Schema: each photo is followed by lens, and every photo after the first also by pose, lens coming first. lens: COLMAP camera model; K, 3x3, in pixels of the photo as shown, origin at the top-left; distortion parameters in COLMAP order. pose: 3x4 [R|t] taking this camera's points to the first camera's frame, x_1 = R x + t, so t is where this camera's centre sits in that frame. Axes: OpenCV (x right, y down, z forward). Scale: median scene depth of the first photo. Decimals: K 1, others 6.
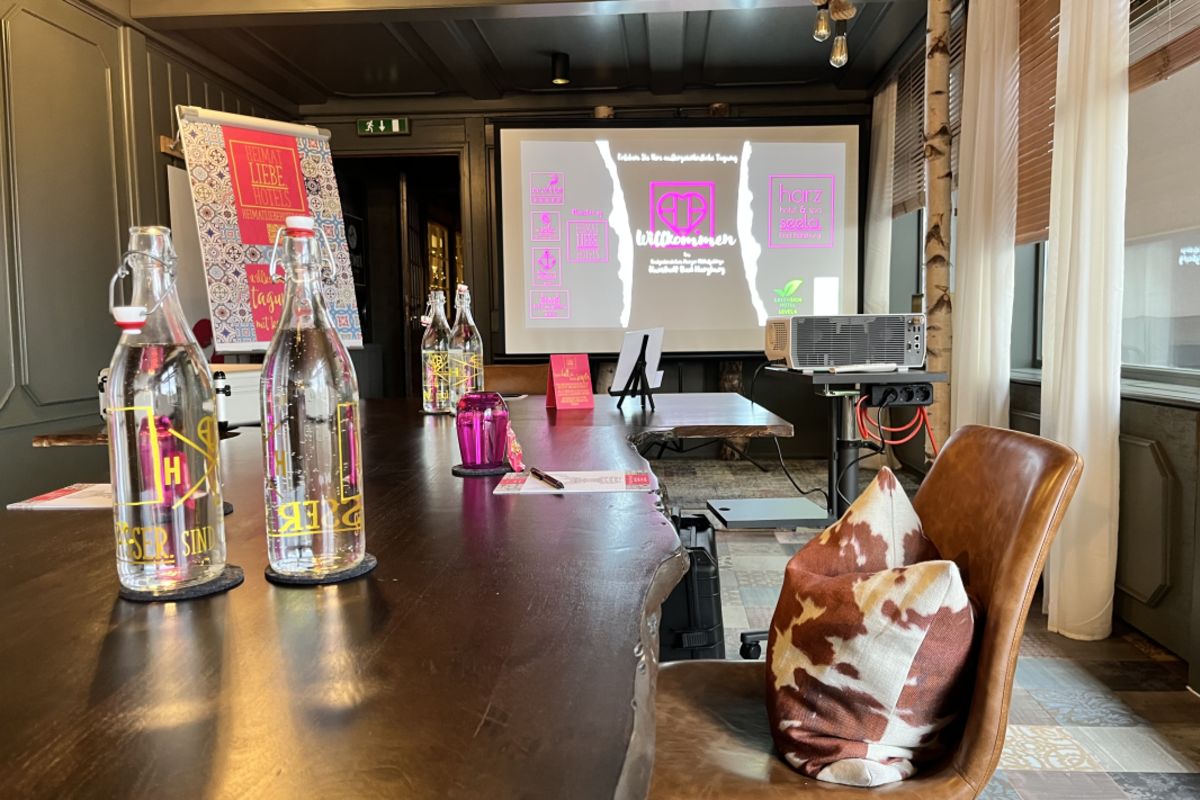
lens RADIAL K [[898.0, 0, 603.0], [0, 898.0, 399.4], [0, 0, 1]] dist [0.054851, -0.065115]
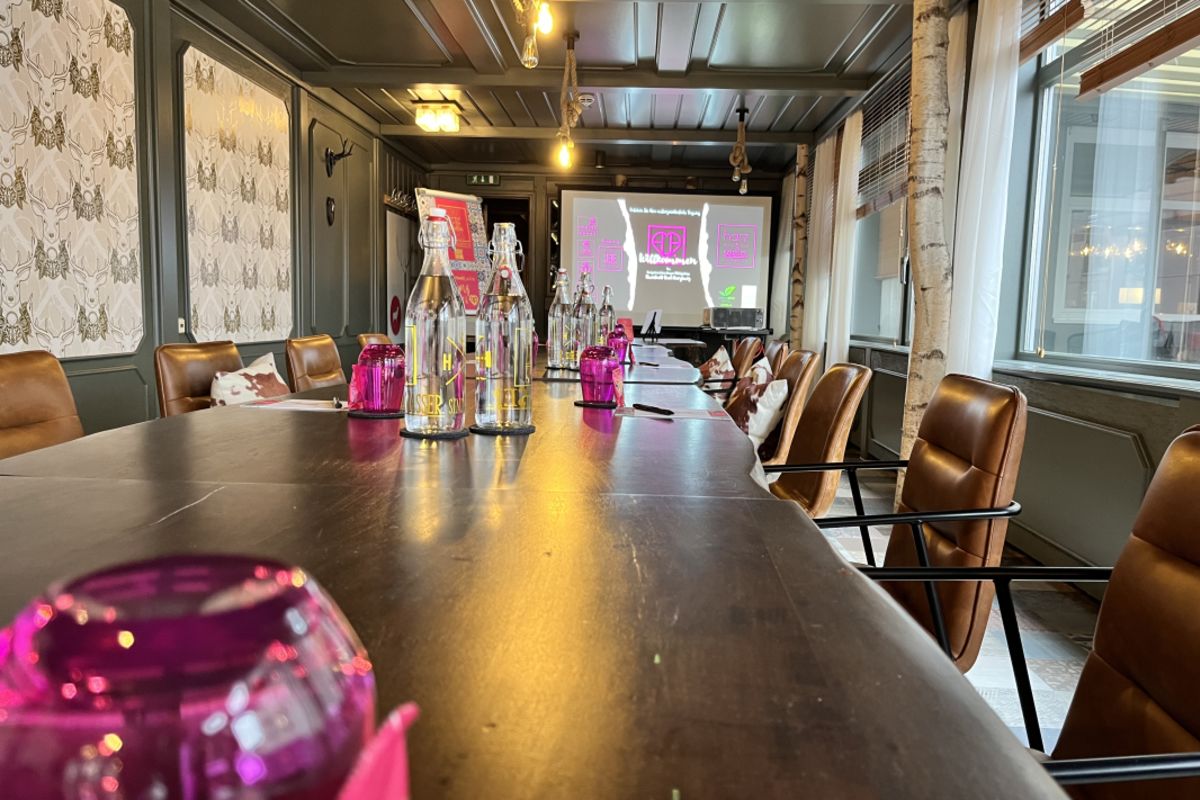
lens RADIAL K [[898.0, 0, 603.0], [0, 898.0, 399.4], [0, 0, 1]] dist [0.054851, -0.065115]
pose [[0.998688, 0.037203, 0.035190, -0.080797], [-0.037743, 0.999178, 0.014823, 0.064784], [-0.034610, -0.016132, 0.999271, -0.696515]]
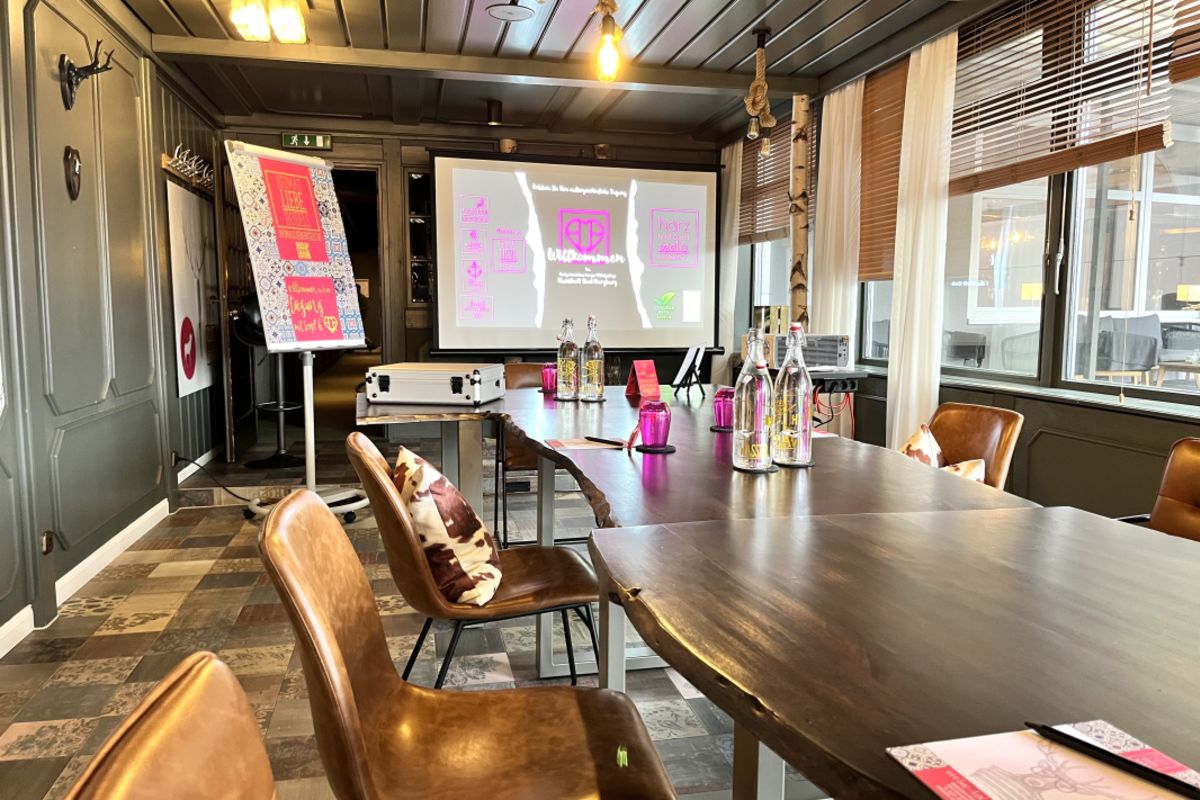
lens RADIAL K [[898.0, 0, 603.0], [0, 898.0, 399.4], [0, 0, 1]] dist [0.054851, -0.065115]
pose [[0.959263, -0.009342, 0.282362, -0.237465], [0.004279, 0.999819, 0.018539, -0.005401], [-0.282484, -0.016576, 0.959129, -0.191176]]
